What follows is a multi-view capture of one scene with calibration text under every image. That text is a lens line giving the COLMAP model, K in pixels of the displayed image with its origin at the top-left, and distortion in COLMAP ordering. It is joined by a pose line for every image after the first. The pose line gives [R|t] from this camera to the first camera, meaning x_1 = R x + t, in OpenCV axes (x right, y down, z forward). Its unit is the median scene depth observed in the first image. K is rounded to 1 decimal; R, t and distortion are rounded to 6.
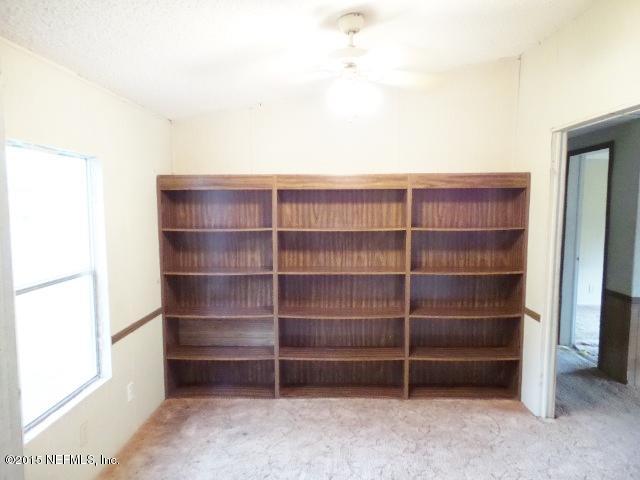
lens RADIAL K [[433.1, 0, 320.0], [0, 433.1, 240.0], [0, 0, 1]] dist [-0.000718, -0.000464]
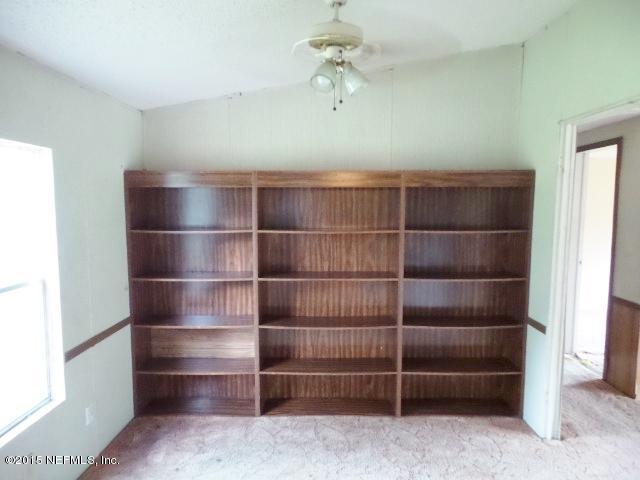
lens RADIAL K [[433.1, 0, 320.0], [0, 433.1, 240.0], [0, 0, 1]] dist [-0.000718, -0.000464]
pose [[0.999873, 0.002821, 0.015710, 0.017489], [-0.002871, 0.999991, 0.003138, -0.009338], [-0.015701, -0.003183, 0.999872, 0.089130]]
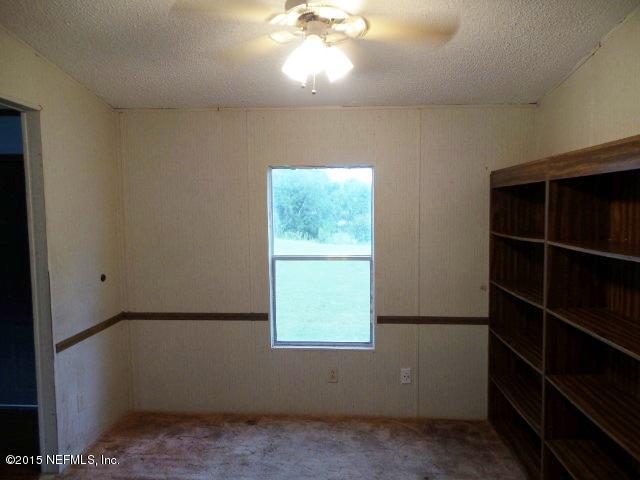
lens RADIAL K [[433.1, 0, 320.0], [0, 433.1, 240.0], [0, 0, 1]] dist [-0.000718, -0.000464]
pose [[-0.020462, 0.079758, -0.996604, 0.540678], [-0.072978, 0.994035, 0.081050, -0.055170], [0.997124, 0.074389, -0.014519, 0.665142]]
